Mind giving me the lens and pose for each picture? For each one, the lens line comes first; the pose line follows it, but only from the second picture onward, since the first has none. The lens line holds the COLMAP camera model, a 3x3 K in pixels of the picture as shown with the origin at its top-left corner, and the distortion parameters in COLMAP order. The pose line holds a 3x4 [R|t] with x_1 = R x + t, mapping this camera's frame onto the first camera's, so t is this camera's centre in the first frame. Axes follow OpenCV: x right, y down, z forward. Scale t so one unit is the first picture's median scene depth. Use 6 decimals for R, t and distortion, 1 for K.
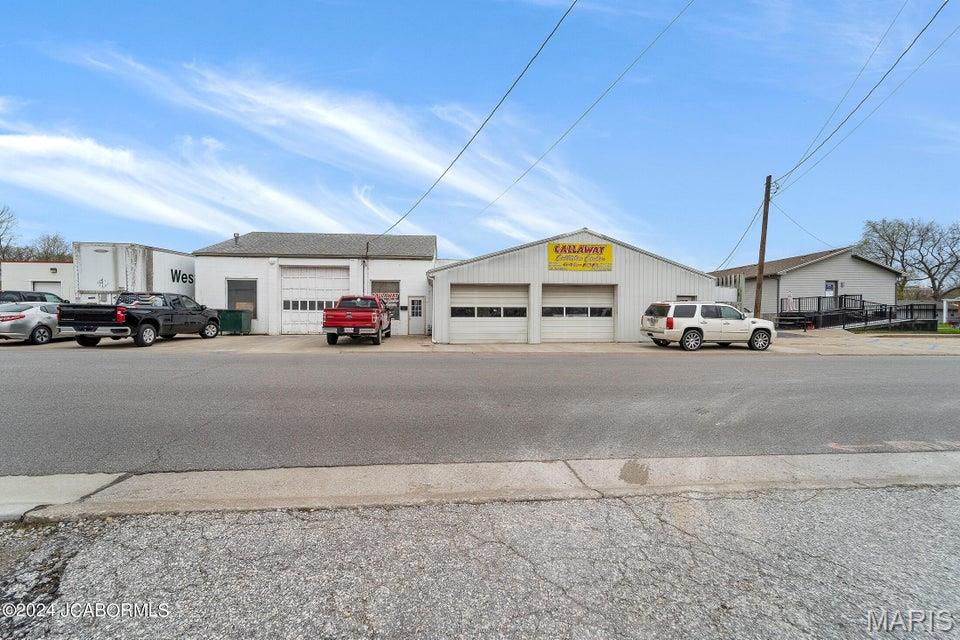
lens RADIAL K [[389.9, 0, 475.3], [0, 389.9, 325.6], [0, 0, 1]] dist [0.000563, 0.000302]
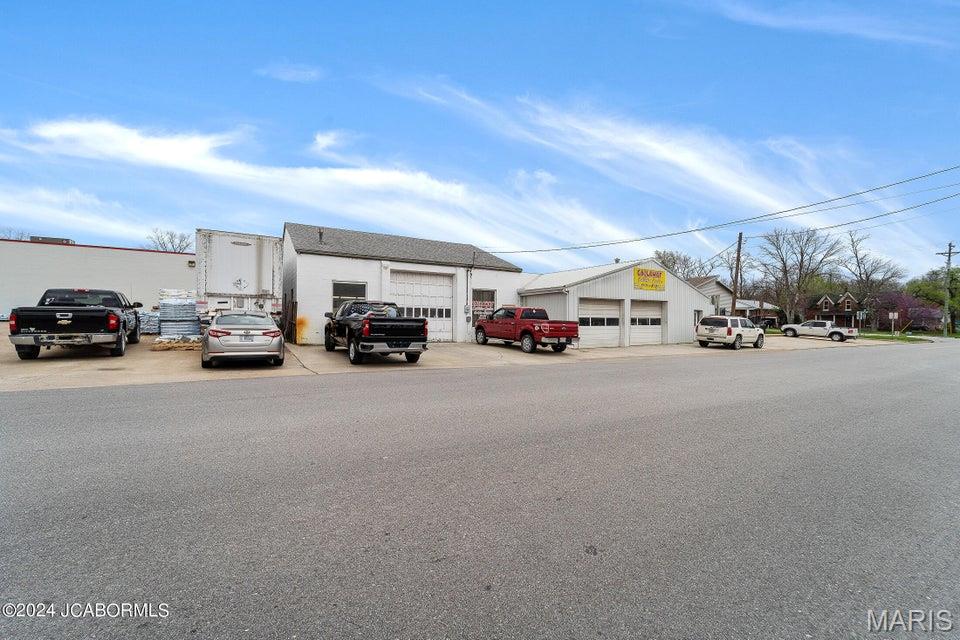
lens RADIAL K [[389.9, 0, 475.3], [0, 389.9, 325.6], [0, 0, 1]] dist [0.000563, 0.000302]
pose [[0.903681, -0.000856, 0.428206, -0.816068], [-0.000817, 0.999993, 0.003724, -0.026376], [-0.428206, -0.003715, 0.903673, 0.072880]]
